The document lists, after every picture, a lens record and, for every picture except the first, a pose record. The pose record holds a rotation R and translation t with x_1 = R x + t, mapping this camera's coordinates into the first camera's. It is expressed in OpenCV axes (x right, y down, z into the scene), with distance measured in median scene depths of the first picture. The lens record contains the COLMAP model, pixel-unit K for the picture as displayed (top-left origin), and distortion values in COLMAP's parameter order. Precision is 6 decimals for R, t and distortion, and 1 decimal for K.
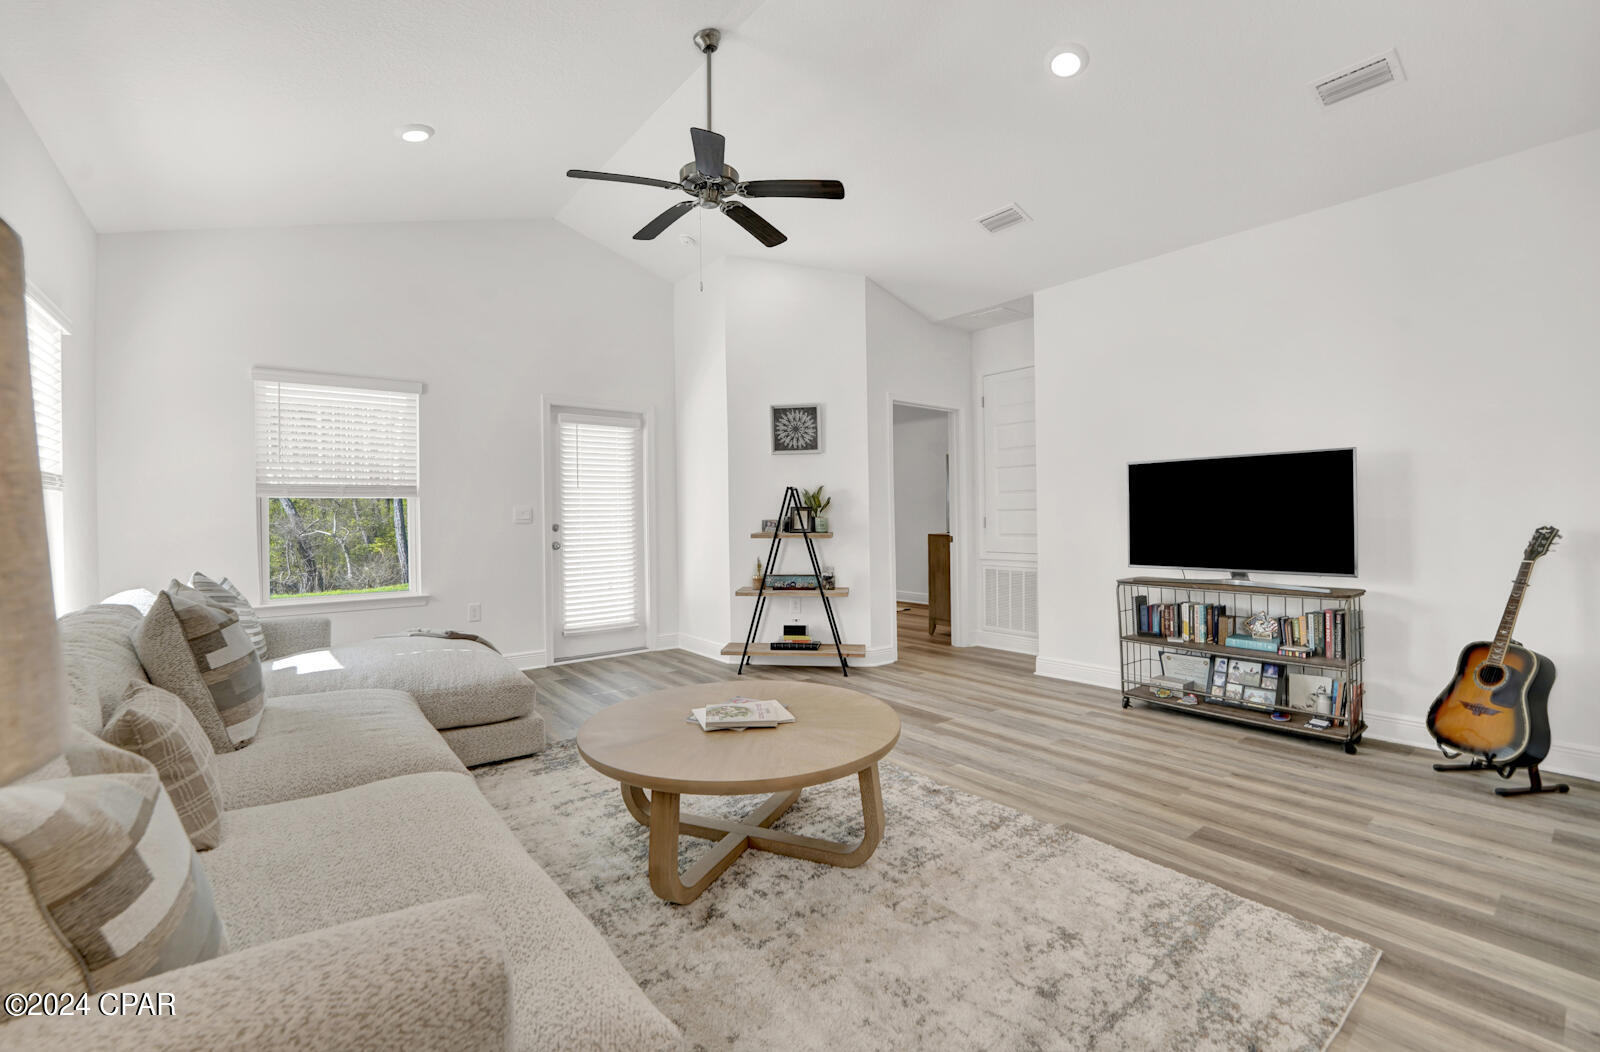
lens RADIAL K [[662.9, 0, 795.2], [0, 662.9, 502.3], [0, 0, 1]] dist [-0.013577, -0.000042]
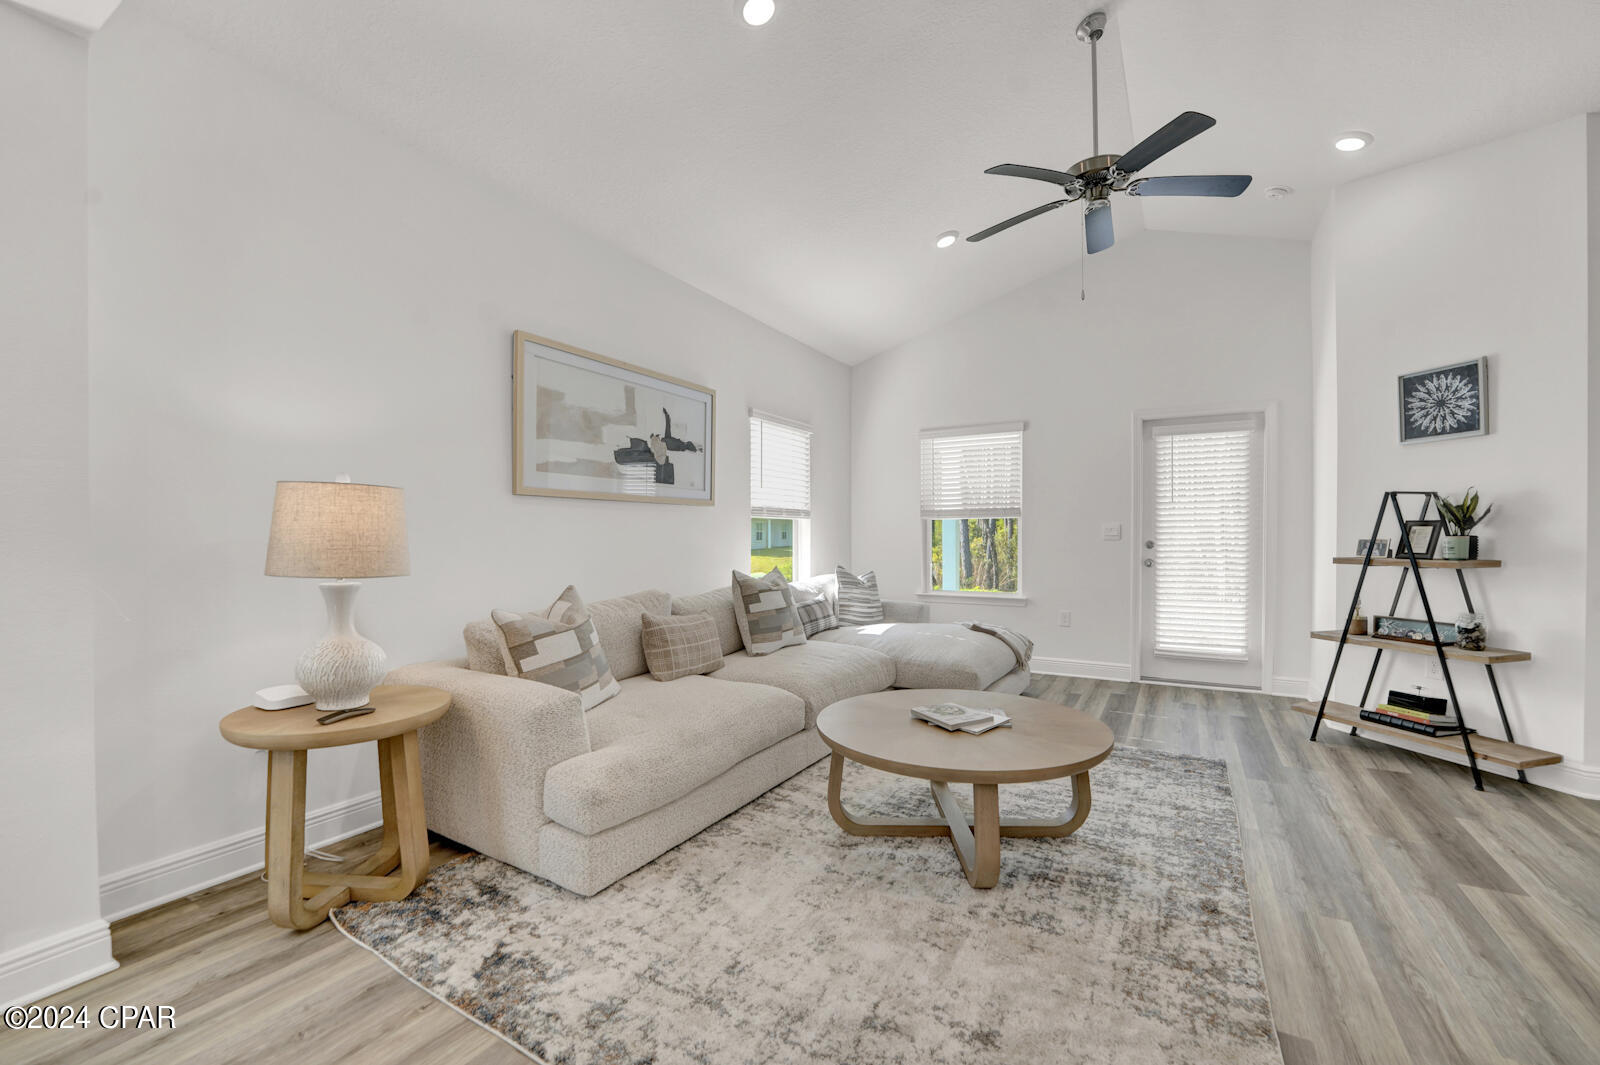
lens RADIAL K [[656.4, 0, 800.0], [0, 656.4, 532.5], [0, 0, 1]] dist [-0.012034, -0.000013]
pose [[0.375845, 0.003970, -0.926674, 0.386071], [0.017939, 0.999772, 0.011559, -0.000014], [0.926509, -0.020968, 0.375688, 0.169981]]
